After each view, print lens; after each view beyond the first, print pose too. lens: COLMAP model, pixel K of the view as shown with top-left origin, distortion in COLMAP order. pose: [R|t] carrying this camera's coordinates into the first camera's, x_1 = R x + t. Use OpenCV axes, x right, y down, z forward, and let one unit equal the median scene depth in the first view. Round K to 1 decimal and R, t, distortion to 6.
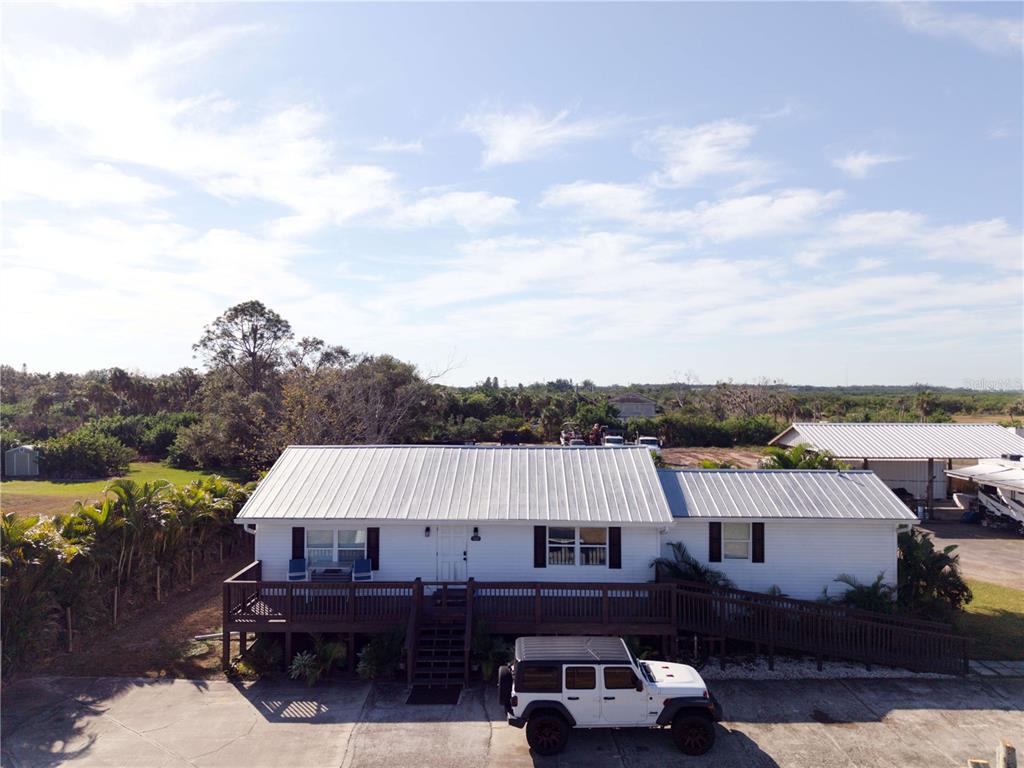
lens RADIAL K [[685.0, 0, 513.6], [0, 685.0, 389.3], [0, 0, 1]] dist [0.025147, -0.025362]
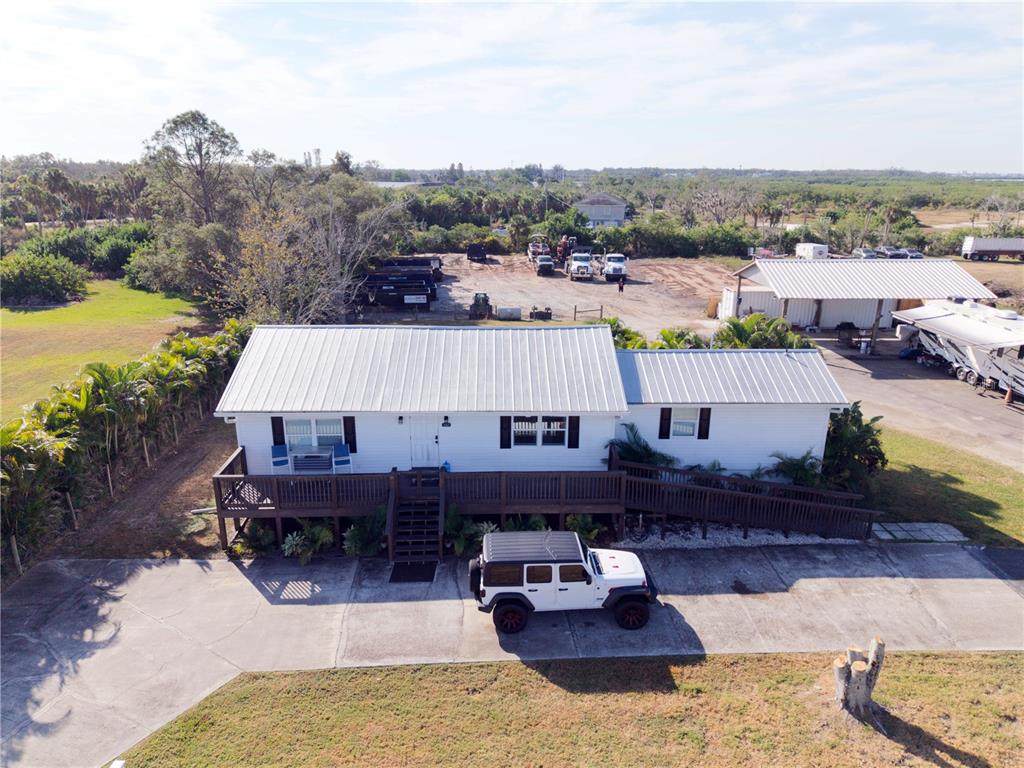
lens RADIAL K [[685.0, 0, 515.0], [0, 685.0, 387.1], [0, 0, 1]] dist [0.025147, -0.025362]
pose [[0.998795, -0.010249, 0.047996, 0.002477], [-0.004646, 0.953813, 0.300365, -0.161214], [-0.048858, -0.300226, 0.952616, -0.009665]]
